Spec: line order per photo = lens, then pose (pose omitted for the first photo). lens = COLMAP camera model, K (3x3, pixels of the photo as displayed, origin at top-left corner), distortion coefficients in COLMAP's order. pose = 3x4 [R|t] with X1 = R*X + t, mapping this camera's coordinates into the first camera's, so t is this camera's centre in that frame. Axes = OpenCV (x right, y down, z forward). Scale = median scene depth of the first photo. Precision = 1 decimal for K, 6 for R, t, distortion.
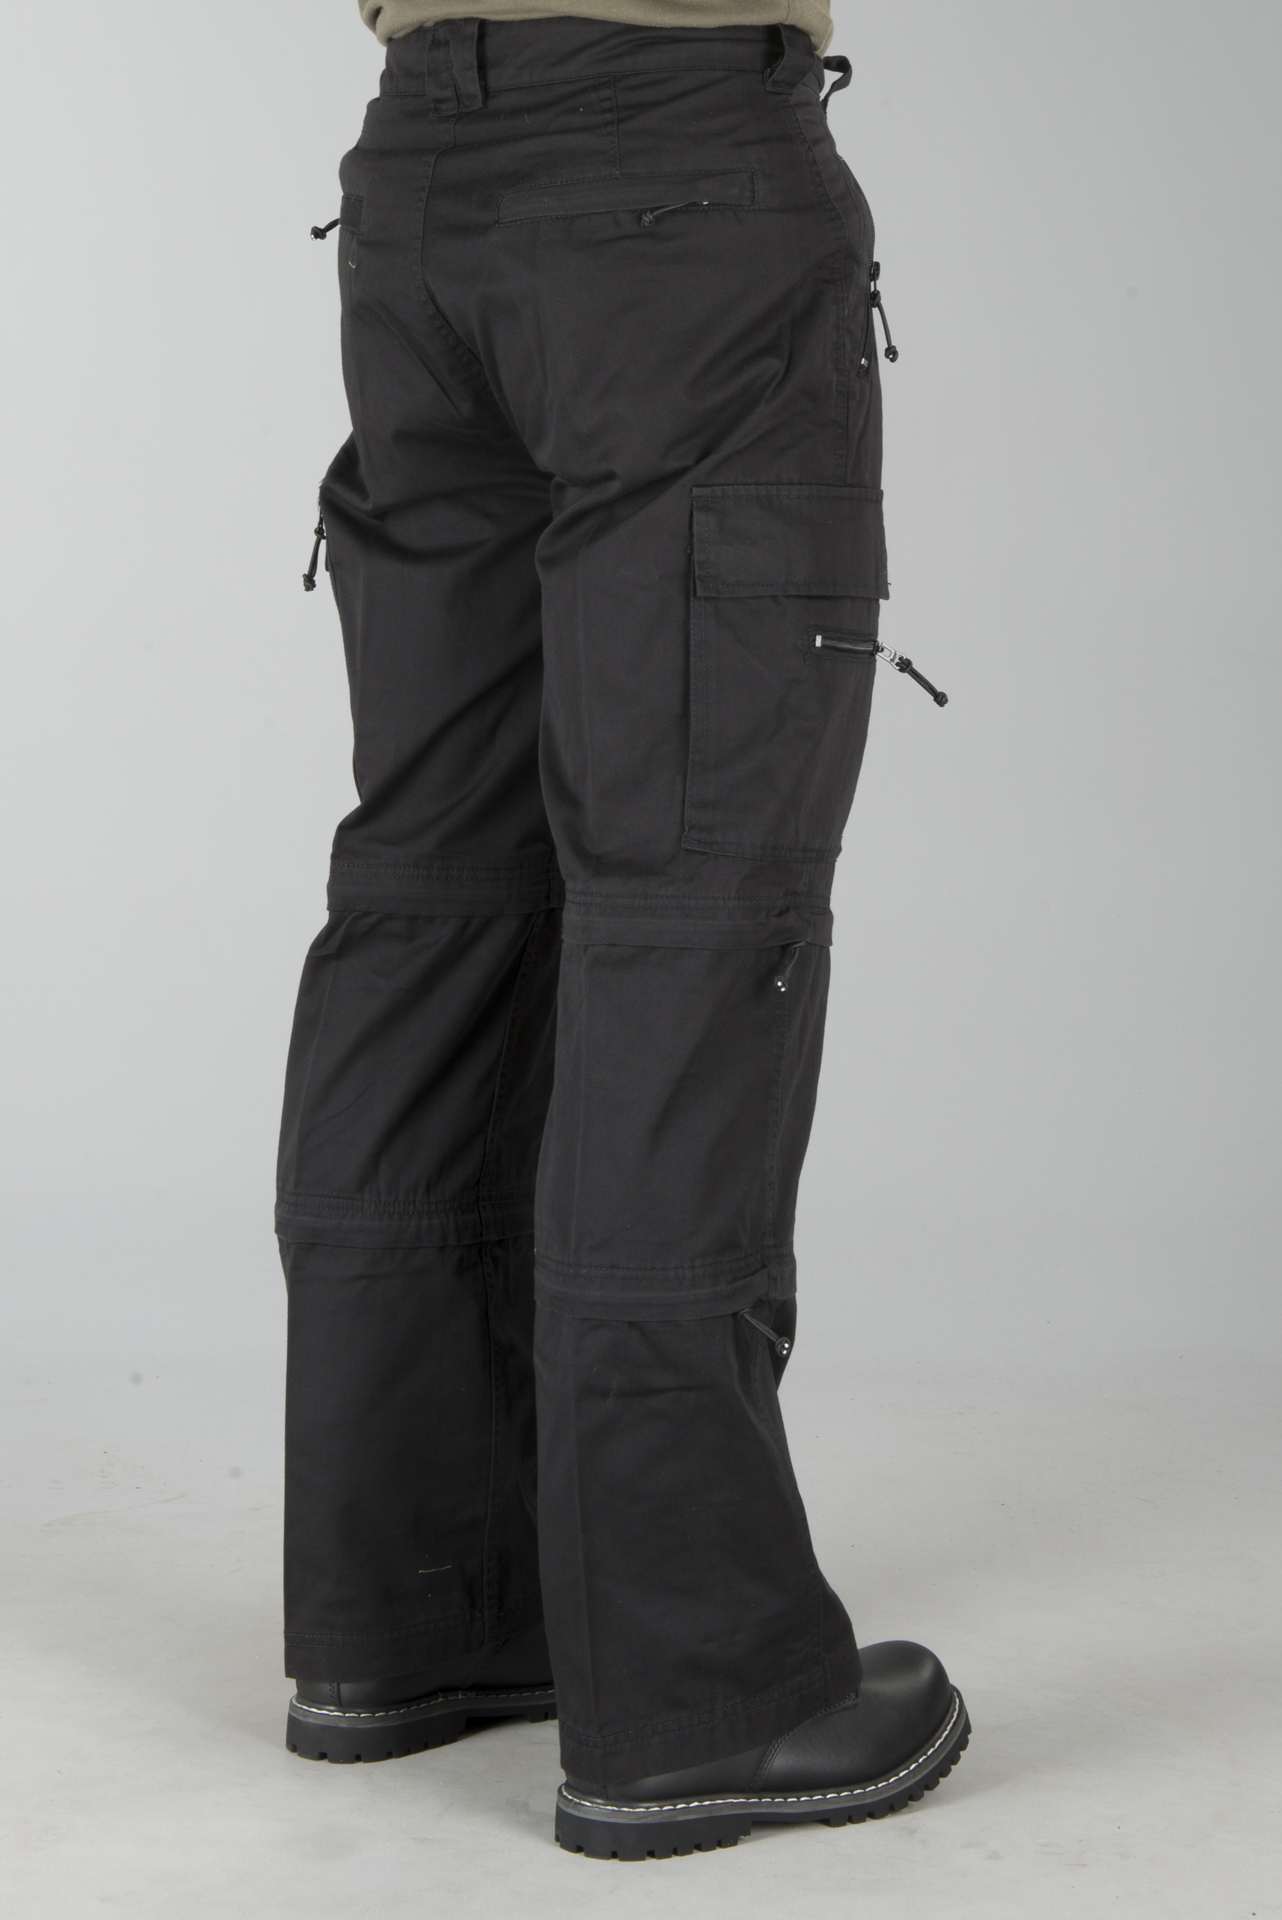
lens RADIAL K [[2654.0, 0, 641.0], [0, 2654.0, 960.0], [0, 0, 1]] dist [0.013656, -0.092783]
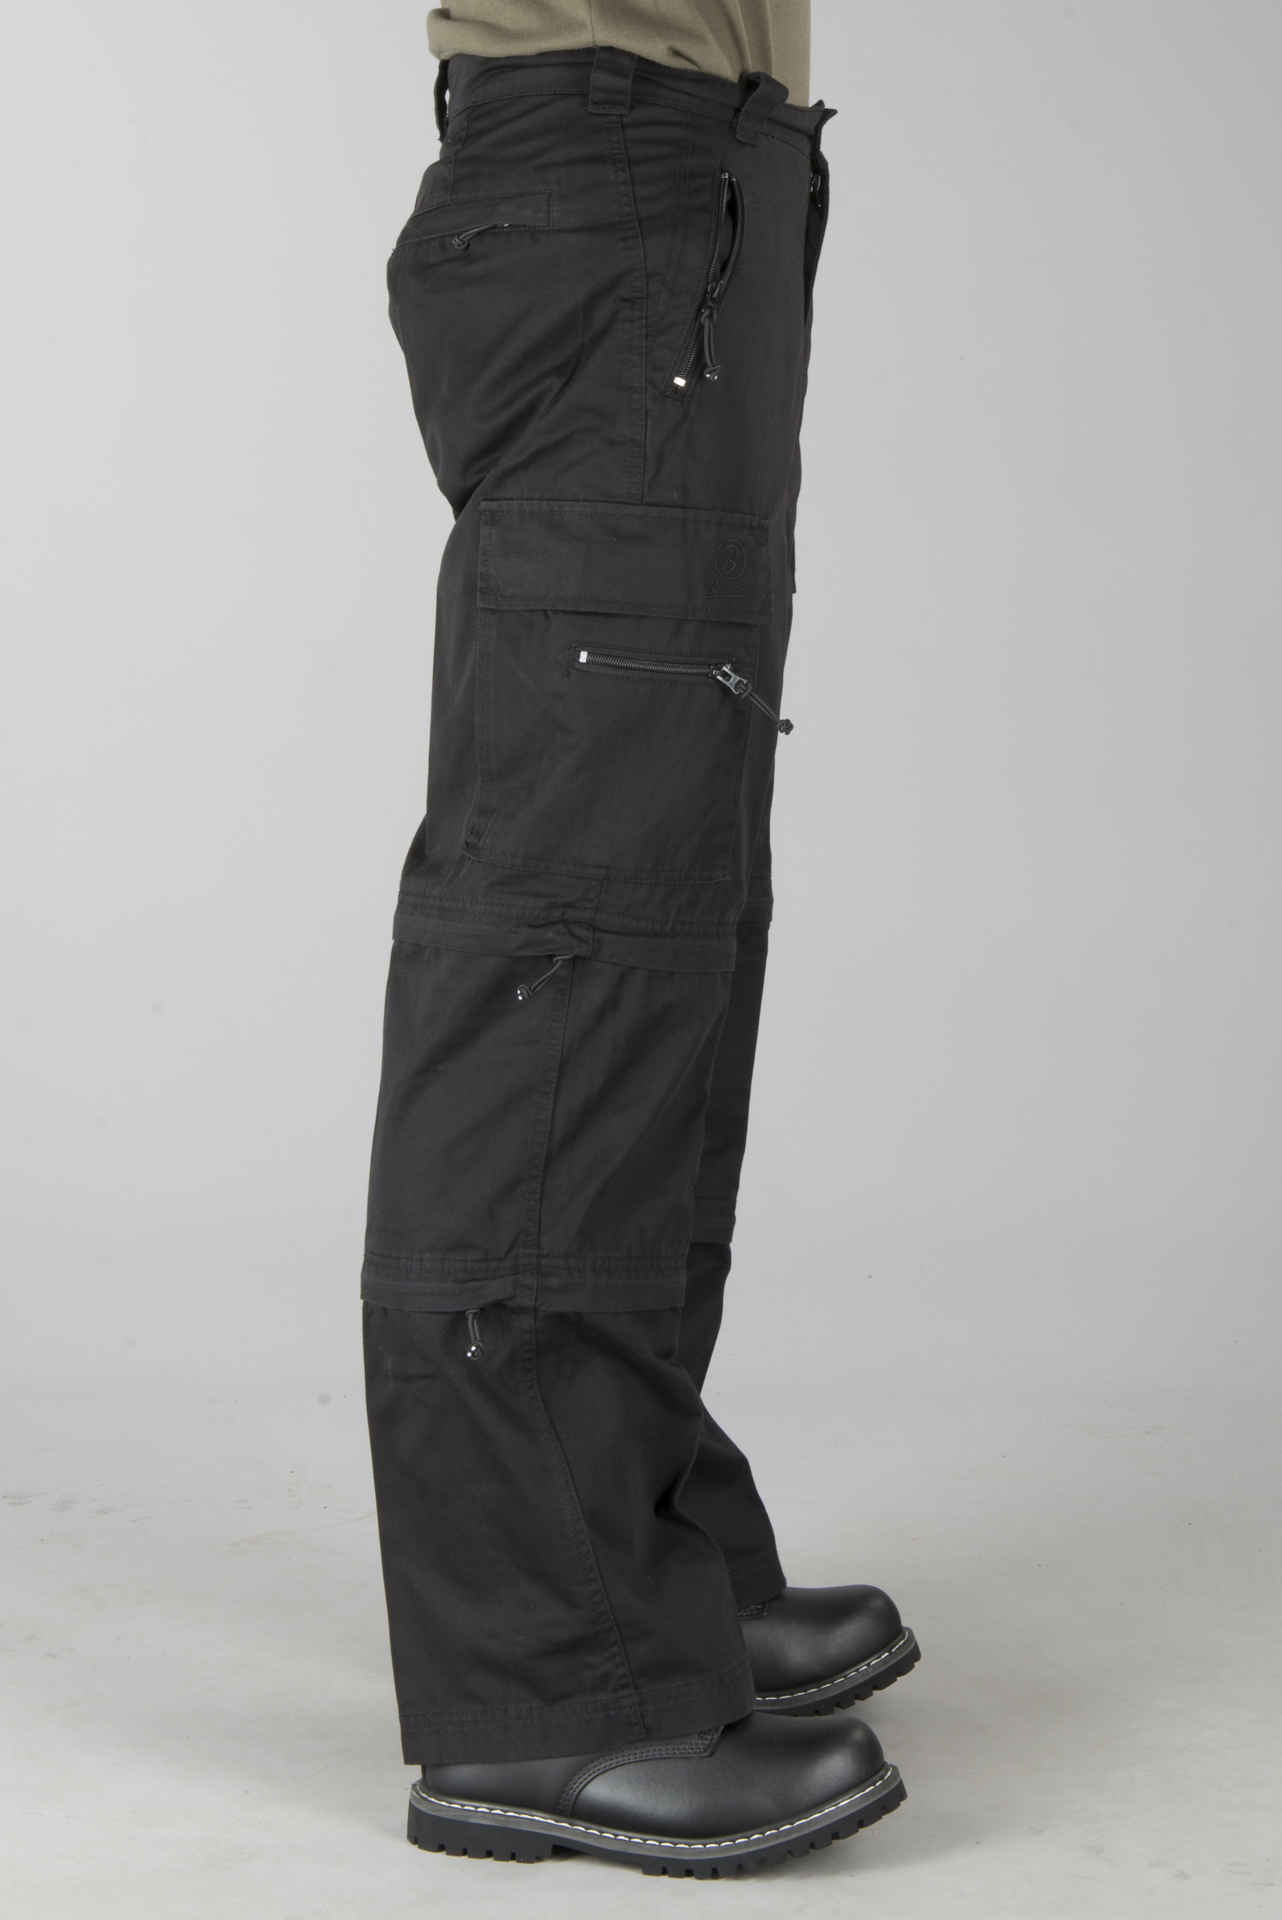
lens RADIAL K [[2654.0, 0, 641.0], [0, 2654.0, 960.0], [0, 0, 1]] dist [0.013656, -0.092783]
pose [[0.917181, 0.088775, -0.388457, 0.489227], [-0.095559, 0.995422, 0.001865, -0.009540], [0.386844, 0.035410, 0.921465, 0.085182]]
